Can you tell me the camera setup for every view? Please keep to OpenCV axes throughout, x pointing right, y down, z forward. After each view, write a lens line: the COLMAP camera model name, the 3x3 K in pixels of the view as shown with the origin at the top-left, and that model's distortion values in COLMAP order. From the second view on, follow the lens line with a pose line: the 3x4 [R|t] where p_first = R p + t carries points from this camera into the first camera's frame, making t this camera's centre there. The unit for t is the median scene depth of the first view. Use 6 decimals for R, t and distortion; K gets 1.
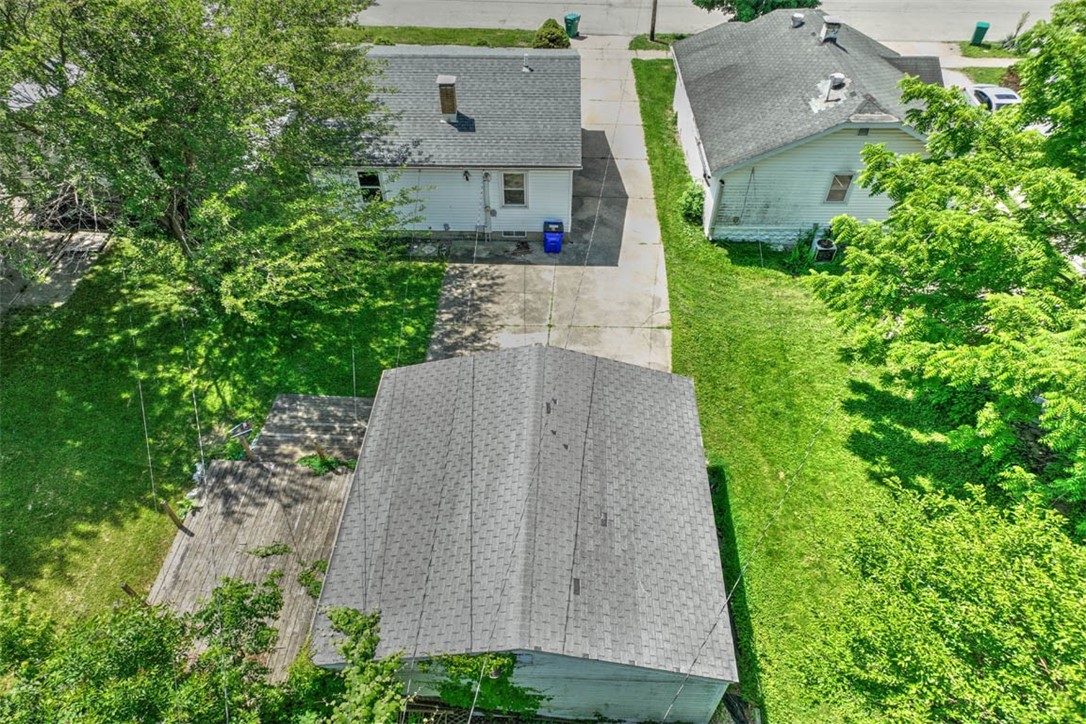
lens RADIAL K [[834.8, 0, 541.8], [0, 834.8, 362.1], [0, 0, 1]] dist [0.004853, 0.005108]
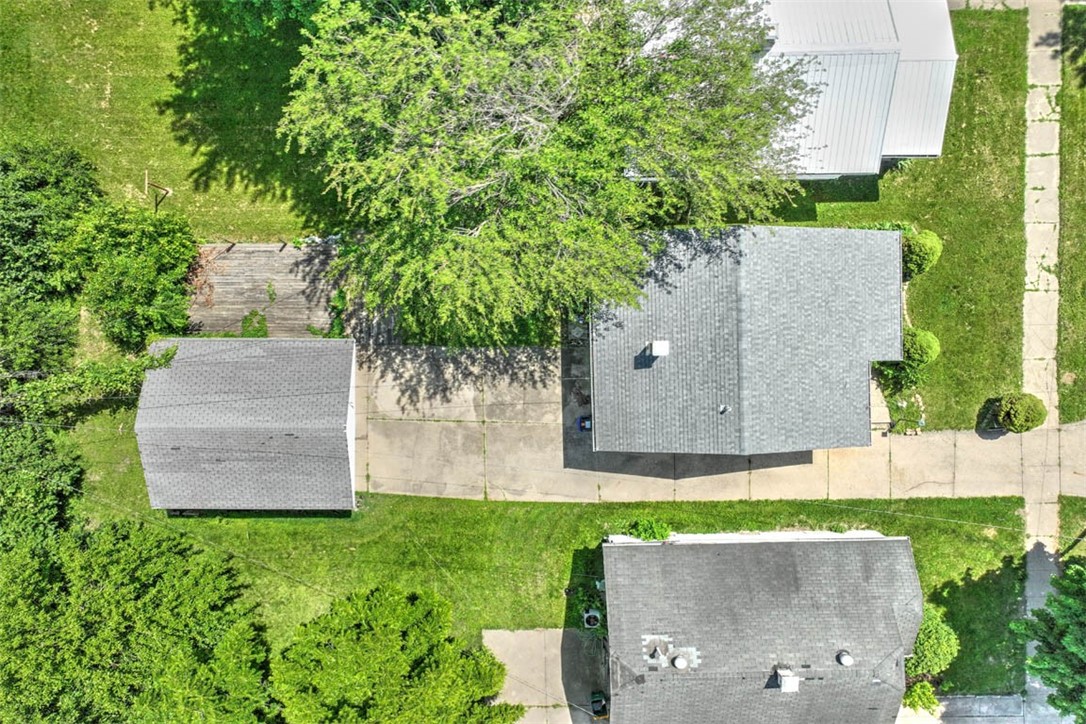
lens RADIAL K [[754.7, 0, 542.9], [0, 754.7, 361.2], [0, 0, 1]] dist [-0.001308, 0.004597]
pose [[0.009807, 0.999386, 0.033623, -0.150658], [-0.732005, -0.015732, 0.681118, -1.091060], [0.681229, -0.031292, 0.731401, 0.066003]]
